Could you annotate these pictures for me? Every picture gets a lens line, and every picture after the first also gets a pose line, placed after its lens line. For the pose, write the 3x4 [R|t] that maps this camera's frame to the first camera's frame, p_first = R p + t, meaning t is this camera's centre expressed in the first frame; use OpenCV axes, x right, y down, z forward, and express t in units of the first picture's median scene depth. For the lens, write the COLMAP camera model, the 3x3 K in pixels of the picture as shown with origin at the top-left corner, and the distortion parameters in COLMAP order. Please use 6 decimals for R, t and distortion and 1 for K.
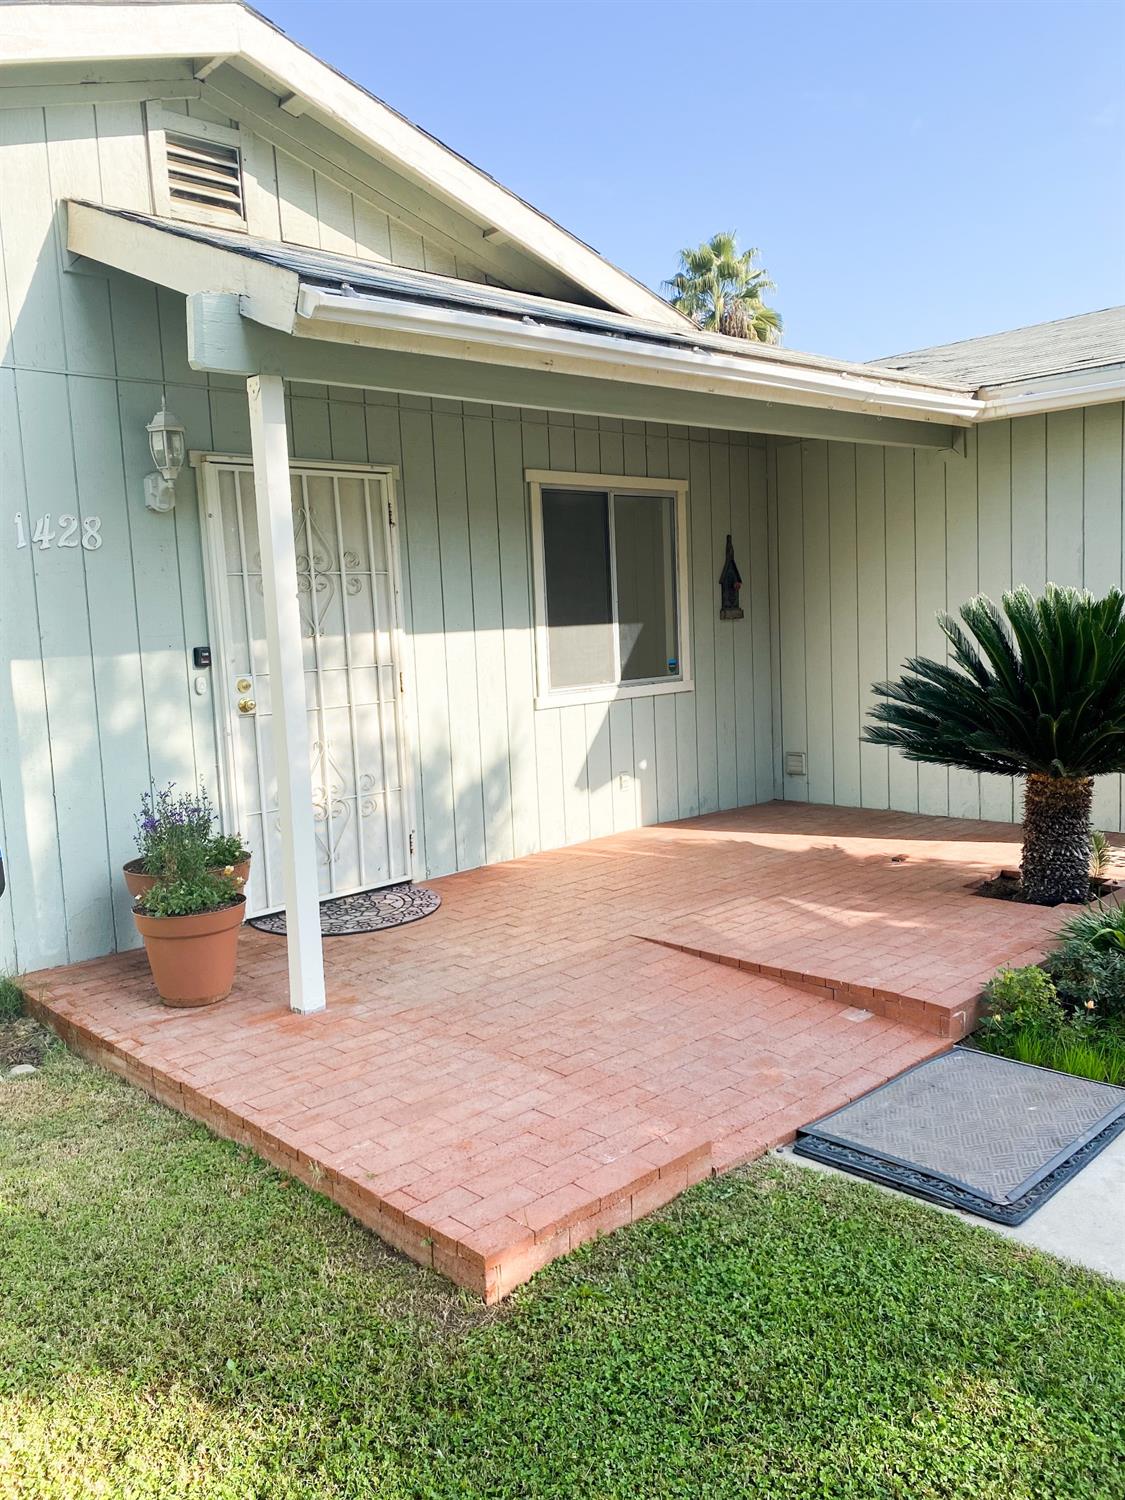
lens RADIAL K [[1138.0, 0, 560.2], [0, 1138.0, 735.5], [0, 0, 1]] dist [0.031172, -0.007097]
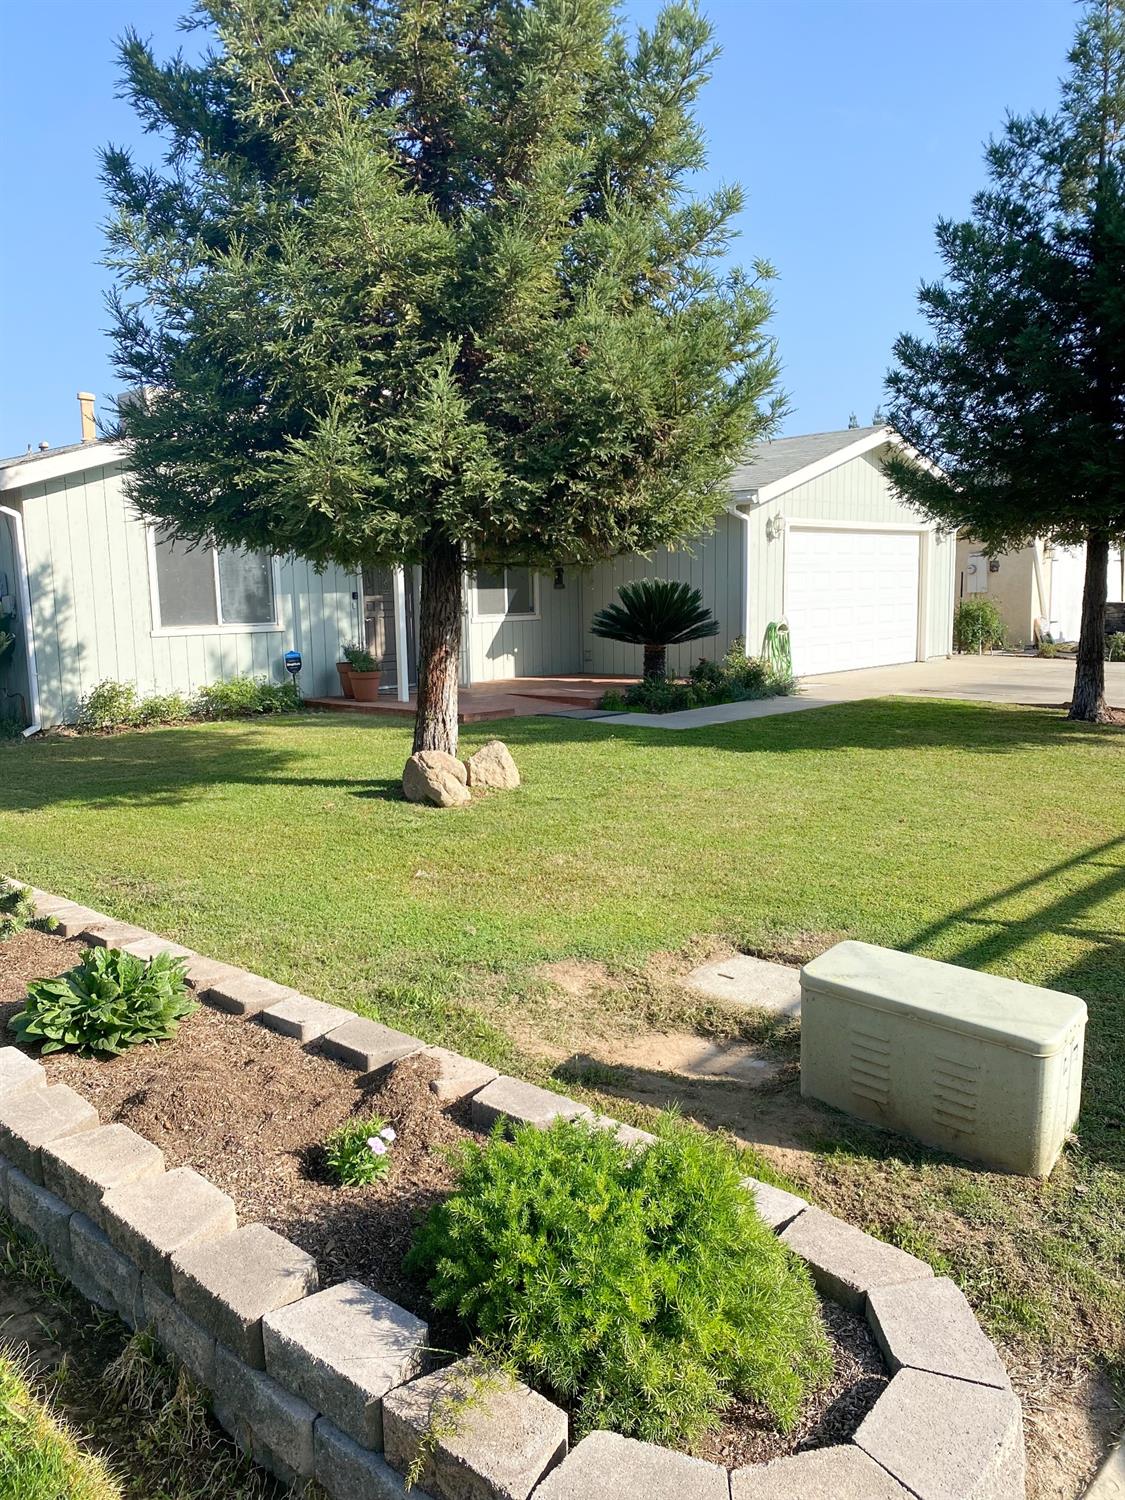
lens RADIAL K [[1138.0, 0, 560.2], [0, 1138.0, 735.5], [0, 0, 1]] dist [0.031172, -0.007097]
pose [[0.998390, 0.023701, 0.051531, 0.048866], [-0.024725, 0.999507, 0.019327, 0.160215], [-0.051048, -0.020570, 0.998484, -1.391793]]
